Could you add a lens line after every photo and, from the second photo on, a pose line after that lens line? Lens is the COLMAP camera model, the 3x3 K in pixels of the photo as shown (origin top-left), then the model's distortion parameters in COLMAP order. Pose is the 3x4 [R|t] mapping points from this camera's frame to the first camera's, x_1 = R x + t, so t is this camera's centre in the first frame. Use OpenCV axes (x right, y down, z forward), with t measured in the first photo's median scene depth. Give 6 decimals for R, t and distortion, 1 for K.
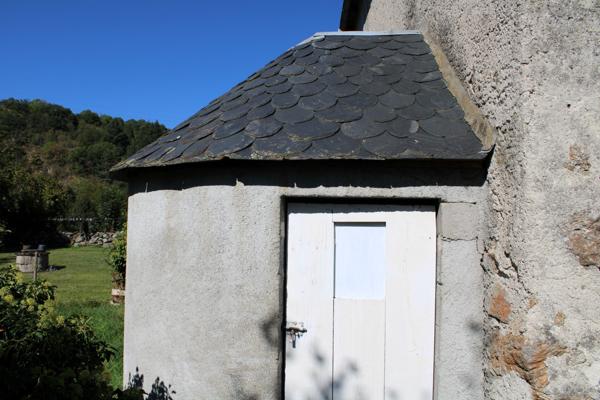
lens RADIAL K [[563.7, 0, 300.0], [0, 563.7, 200.0], [0, 0, 1]] dist [-0.092849, 0.012564]
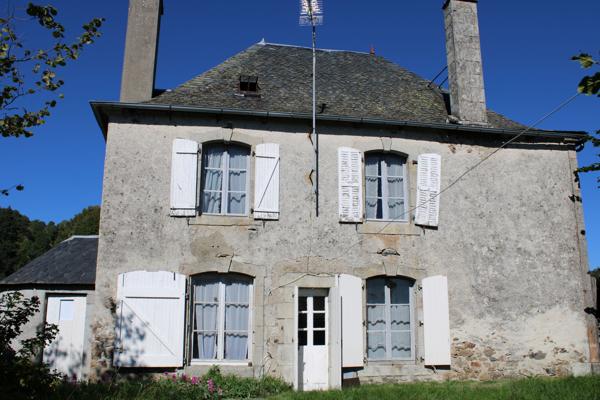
lens RADIAL K [[563.7, 0, 300.0], [0, 563.7, 200.0], [0, 0, 1]] dist [-0.092849, 0.012564]
pose [[0.973049, 0.029658, 0.228684, 0.785888], [0.009423, 0.985753, -0.167935, 0.018224], [-0.230407, 0.165564, 0.958906, -3.147245]]
